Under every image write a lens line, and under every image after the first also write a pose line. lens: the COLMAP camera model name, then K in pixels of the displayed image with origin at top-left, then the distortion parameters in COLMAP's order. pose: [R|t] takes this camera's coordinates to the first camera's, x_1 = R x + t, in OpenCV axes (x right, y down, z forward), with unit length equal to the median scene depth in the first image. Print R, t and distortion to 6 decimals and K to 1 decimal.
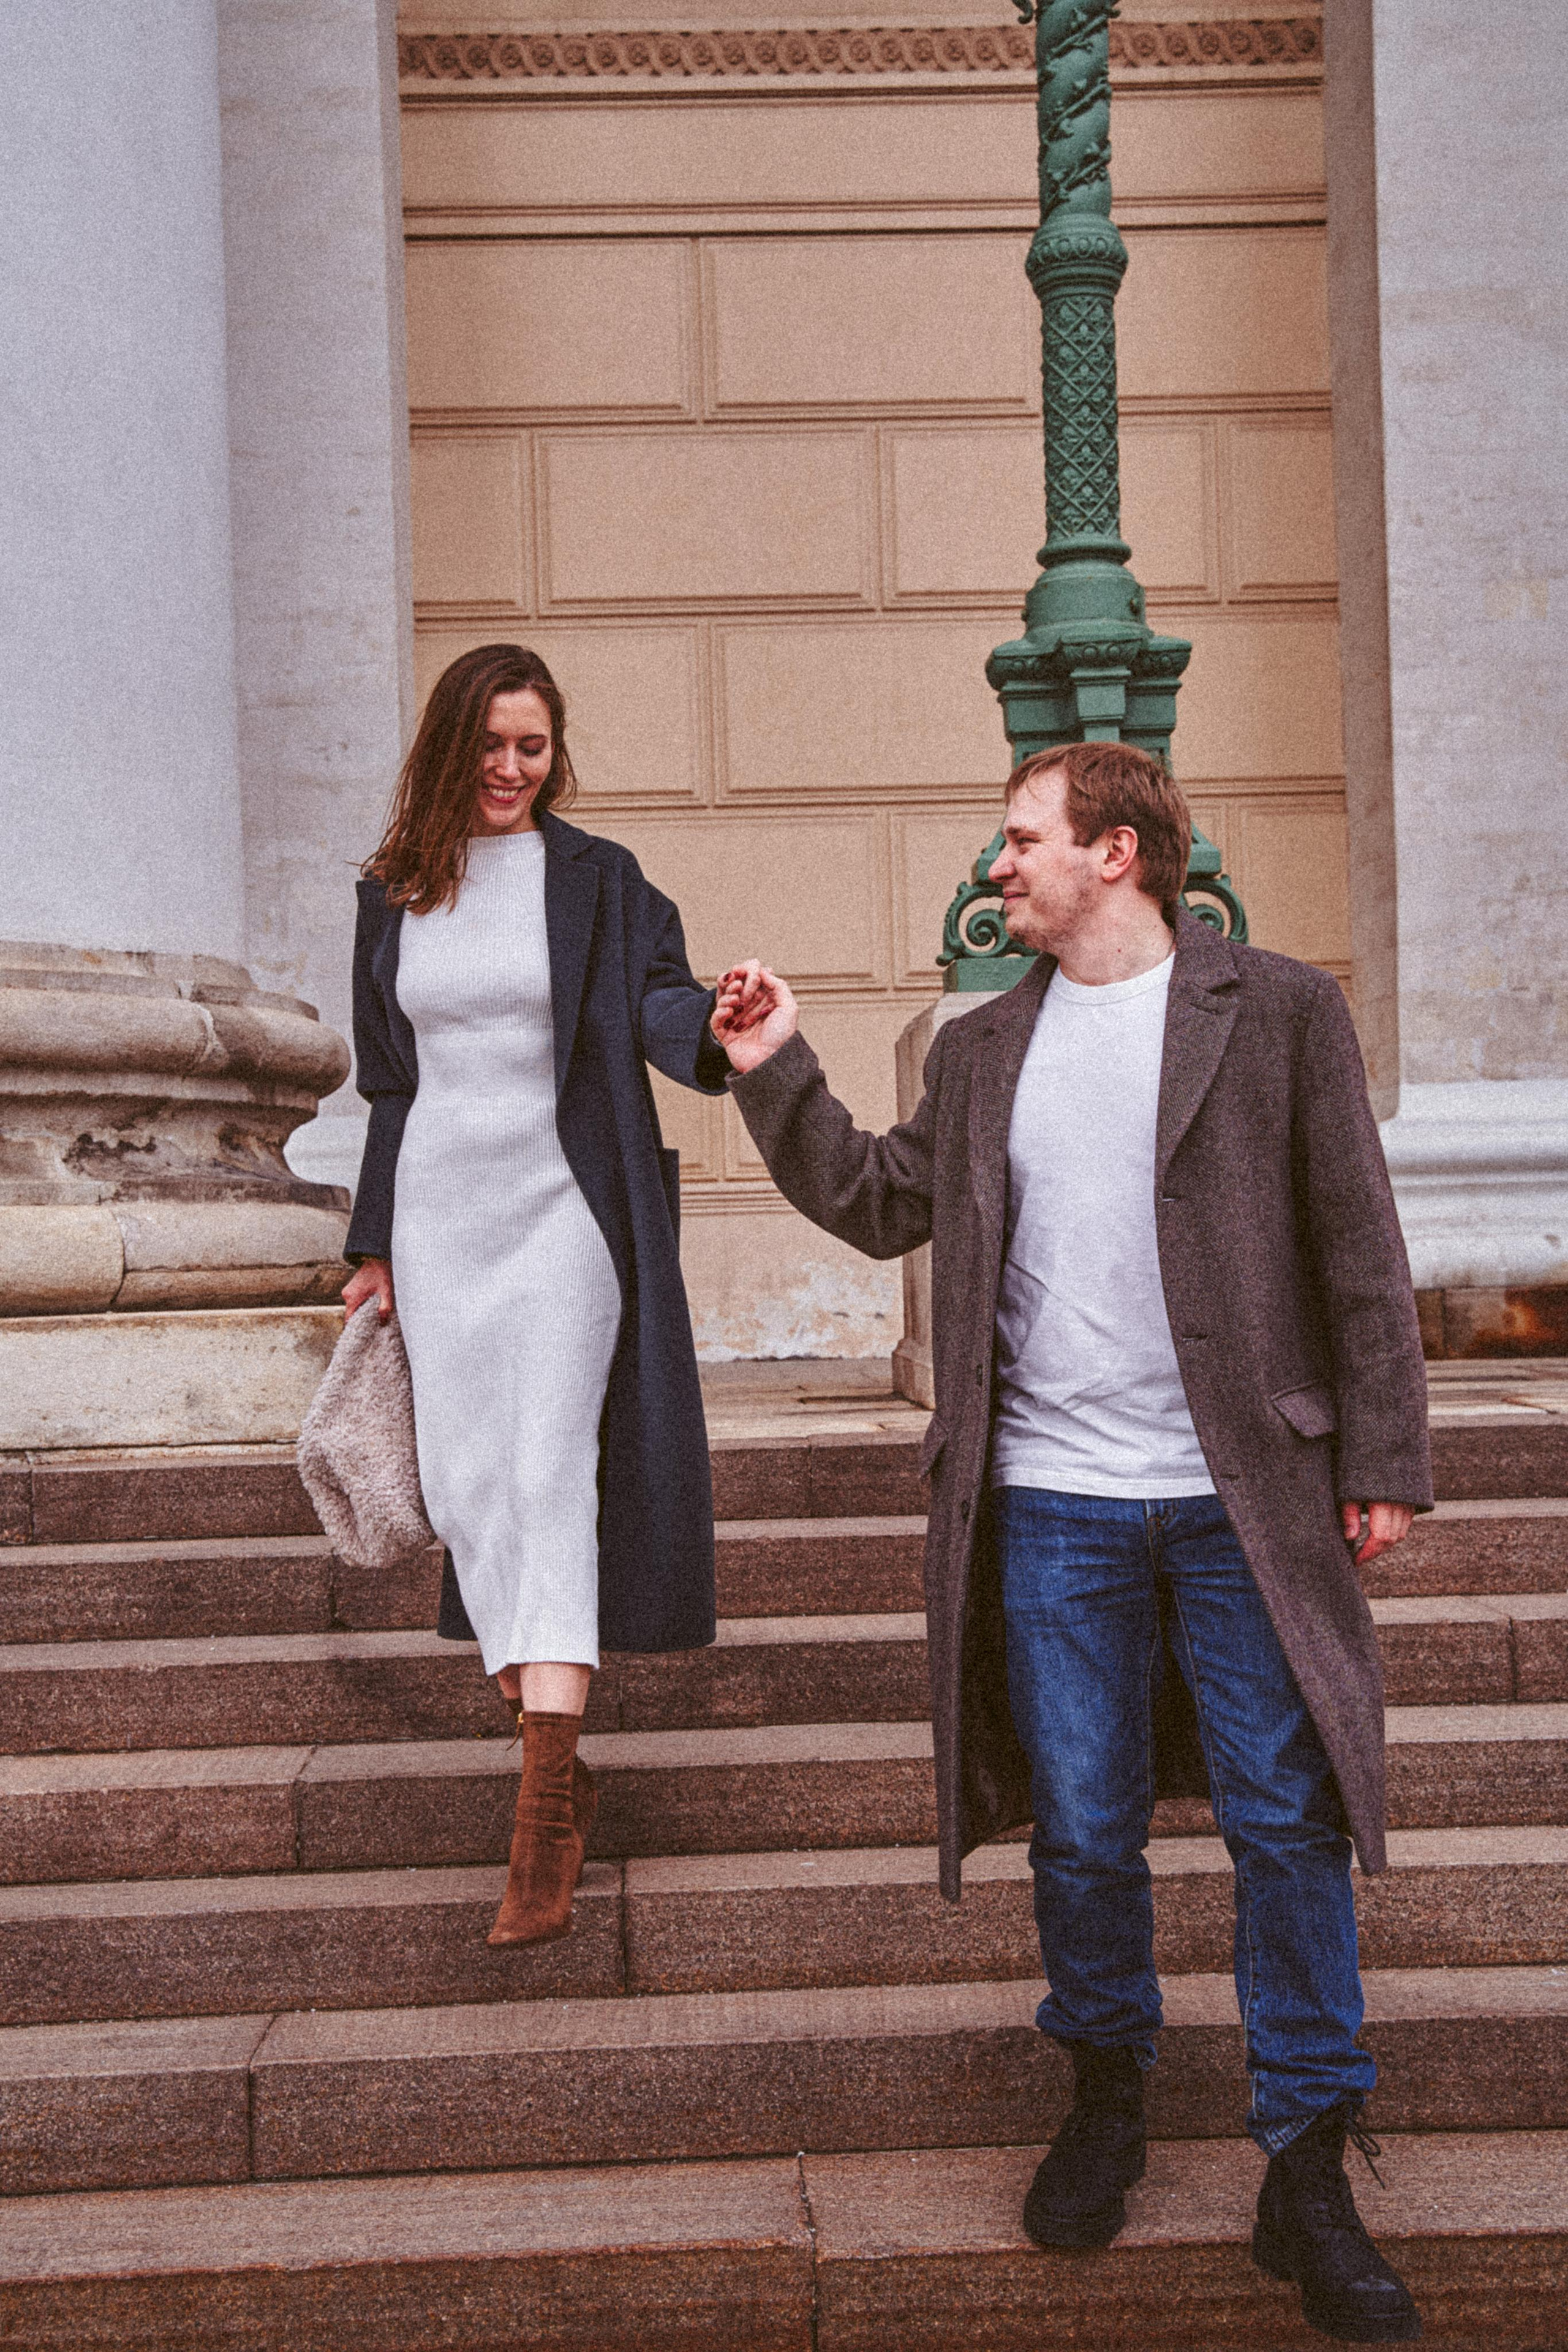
lens RADIAL K [[3215.2, 0, 771.8], [0, 3215.2, 1185.4], [0, 0, 1]] dist [0.083444, 0.000000]
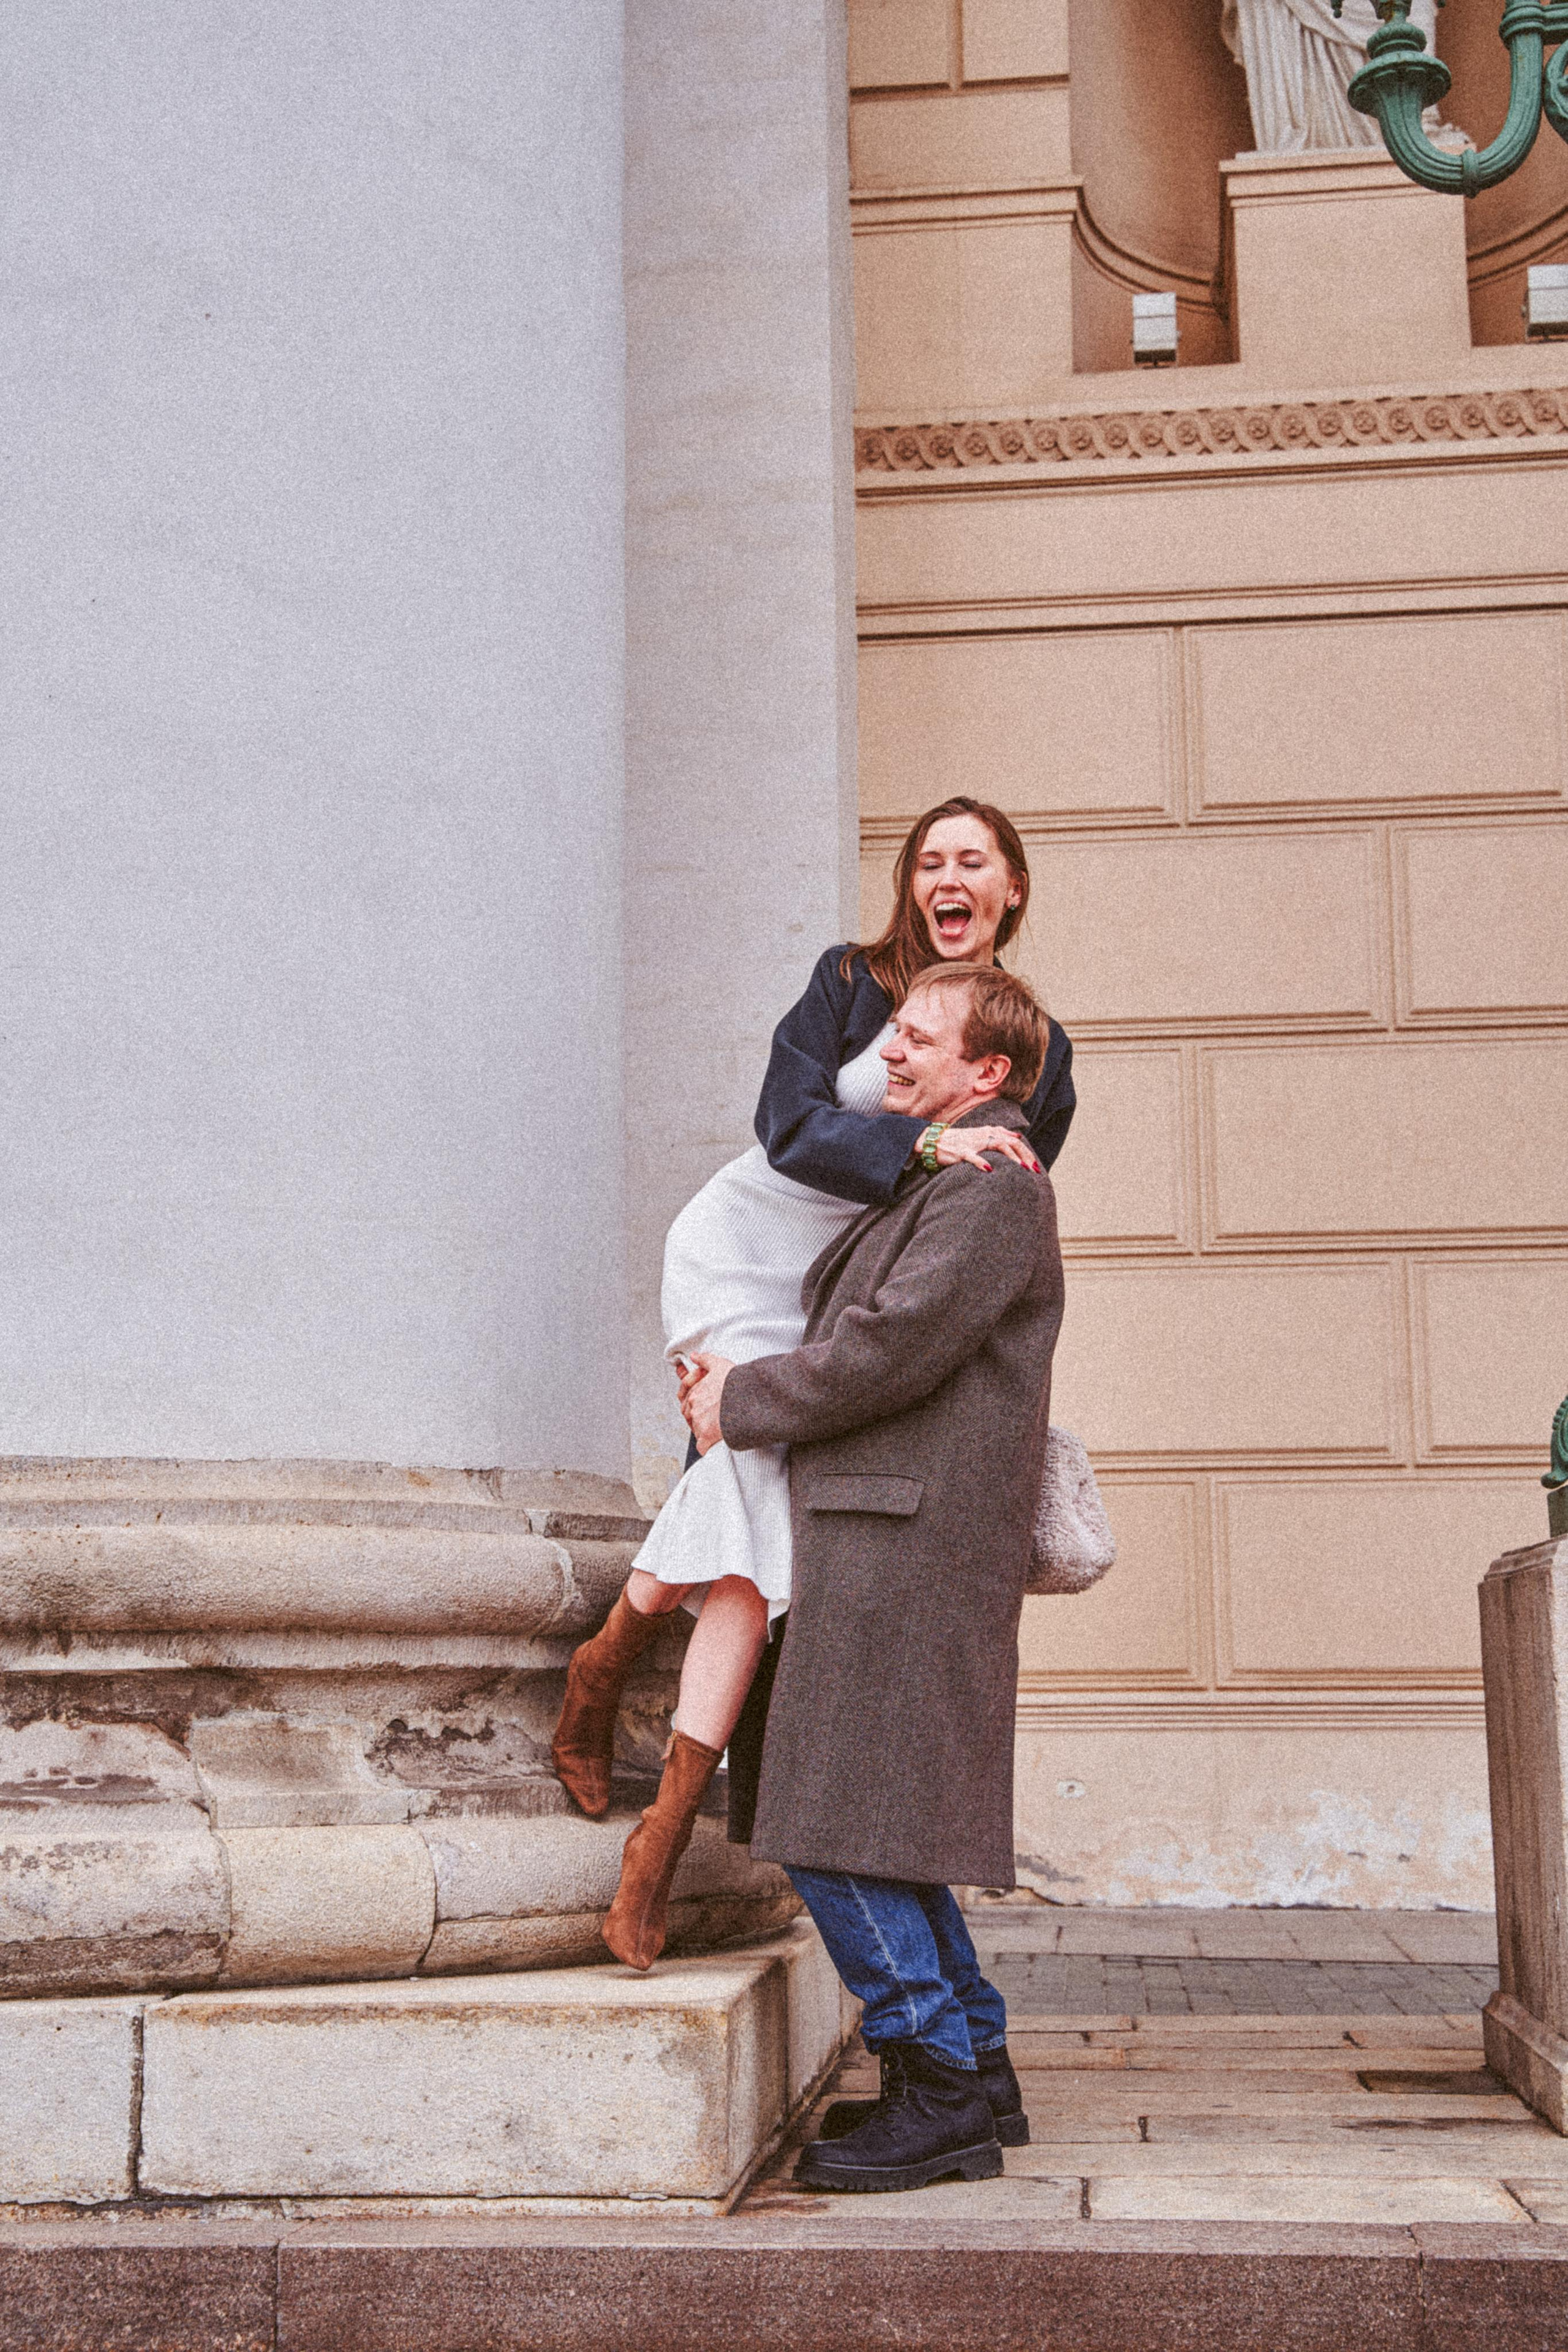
lens RADIAL K [[3215.2, 0, 776.6], [0, 3215.2, 1173.8], [0, 0, 1]] dist [0.083444, 0.000000]
pose [[0.990335, -0.004249, -0.138628, -0.021999], [-0.014649, 0.990735, -0.135014, -0.040386], [0.137917, 0.135740, 0.981098, 0.258585]]
